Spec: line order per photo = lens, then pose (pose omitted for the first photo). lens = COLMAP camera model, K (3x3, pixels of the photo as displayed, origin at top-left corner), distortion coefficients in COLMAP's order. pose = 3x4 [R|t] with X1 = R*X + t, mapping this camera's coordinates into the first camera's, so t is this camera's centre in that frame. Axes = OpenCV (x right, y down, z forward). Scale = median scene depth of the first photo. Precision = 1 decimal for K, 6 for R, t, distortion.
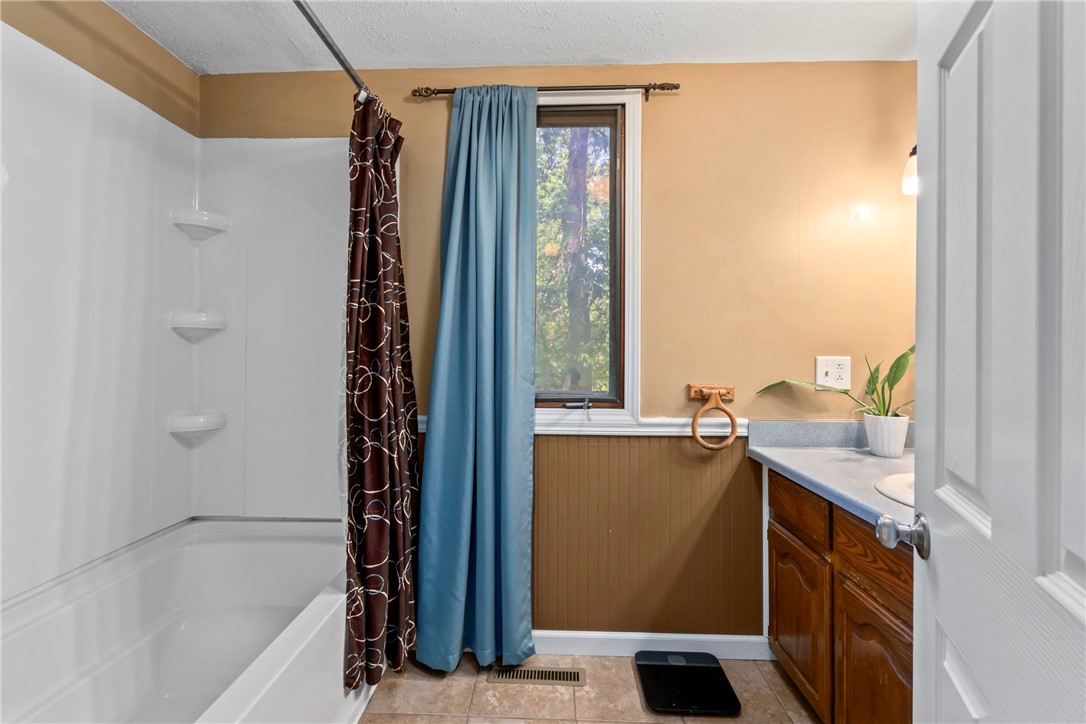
lens RADIAL K [[497.7, 0, 544.9], [0, 497.7, 353.8], [0, 0, 1]] dist [-0.004554, 0.001712]
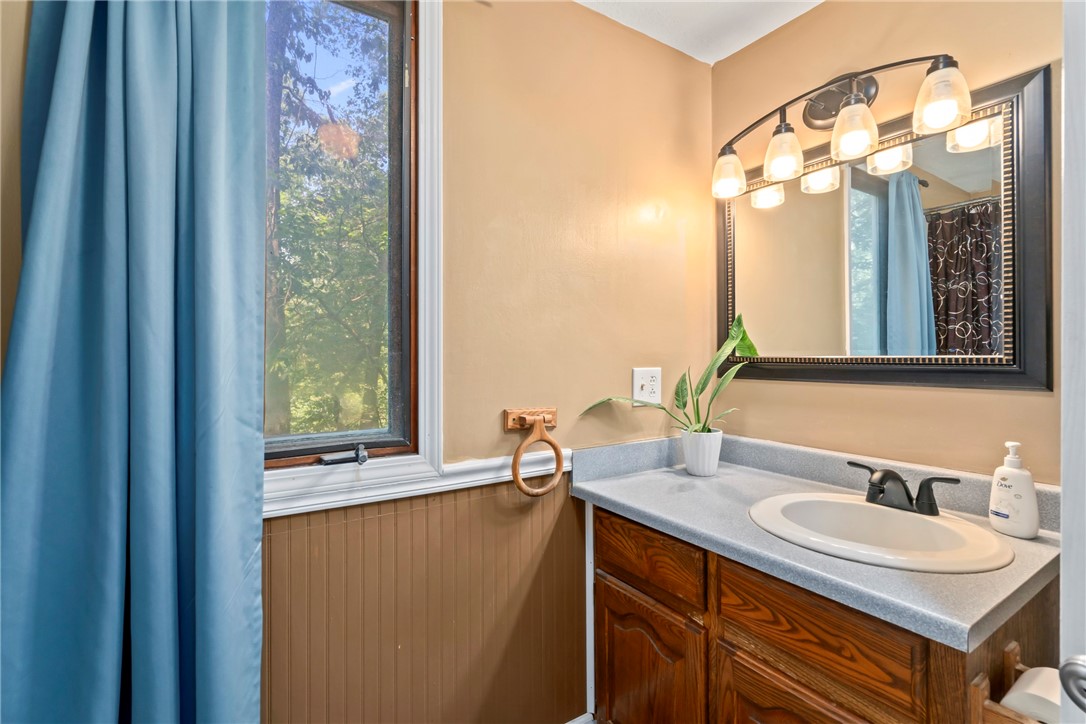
lens RADIAL K [[497.7, 0, 544.6], [0, 497.7, 354.8], [0, 0, 1]] dist [-0.004554, 0.001712]
pose [[0.829261, -0.006185, 0.558828, -0.069537], [0.011050, 0.999925, -0.005330, -0.014854], [-0.558753, 0.010596, 0.829267, 0.366717]]
